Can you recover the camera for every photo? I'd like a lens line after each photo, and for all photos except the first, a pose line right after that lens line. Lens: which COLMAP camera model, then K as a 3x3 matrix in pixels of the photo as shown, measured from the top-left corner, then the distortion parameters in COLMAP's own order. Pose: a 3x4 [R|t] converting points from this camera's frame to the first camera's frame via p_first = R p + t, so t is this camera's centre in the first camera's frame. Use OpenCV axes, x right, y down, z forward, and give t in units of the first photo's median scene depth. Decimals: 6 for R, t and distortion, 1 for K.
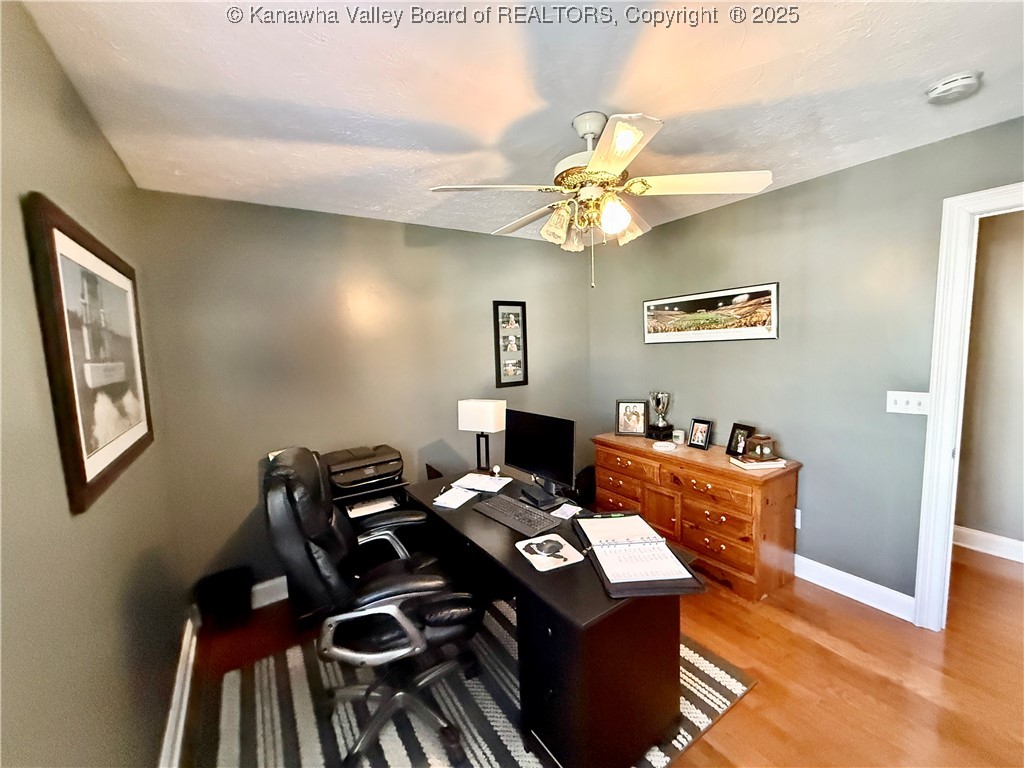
lens RADIAL K [[408.5, 0, 511.6], [0, 408.5, 385.0], [0, 0, 1]] dist [0.000007, 0.000545]
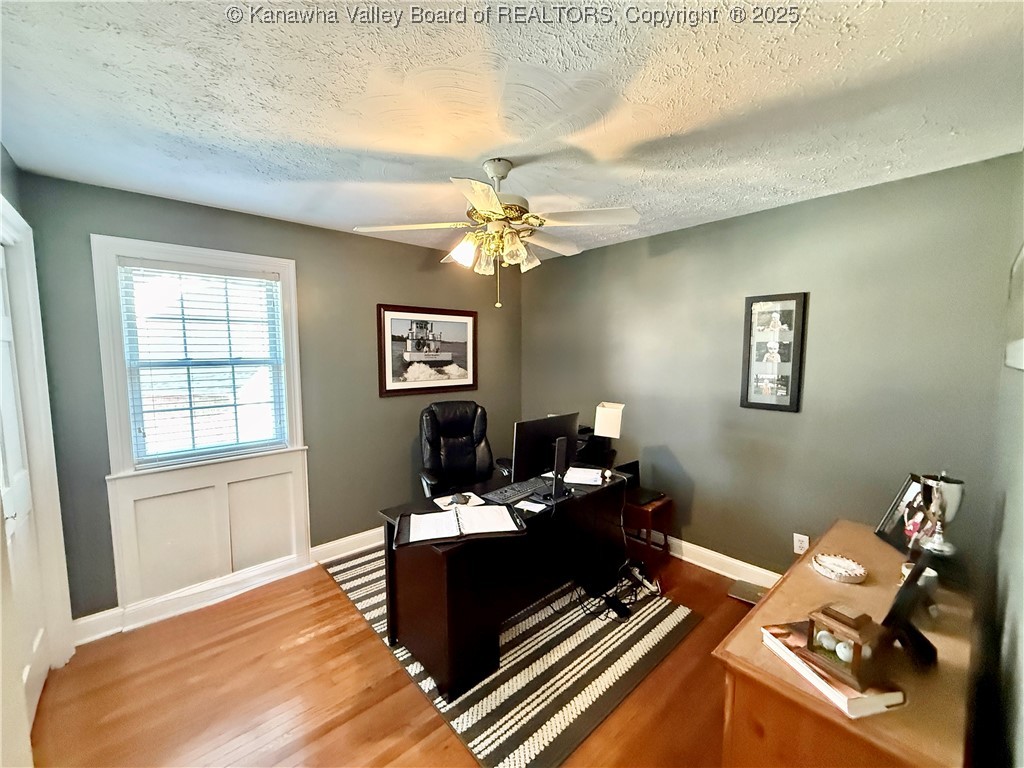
lens RADIAL K [[408.5, 0, 511.6], [0, 408.5, 385.0], [0, 0, 1]] dist [0.000007, 0.000545]
pose [[0.140973, 0.126349, -0.981918, 0.673302], [-0.105454, 0.988096, 0.112004, -0.076595], [0.984381, 0.087758, 0.152619, 0.433589]]
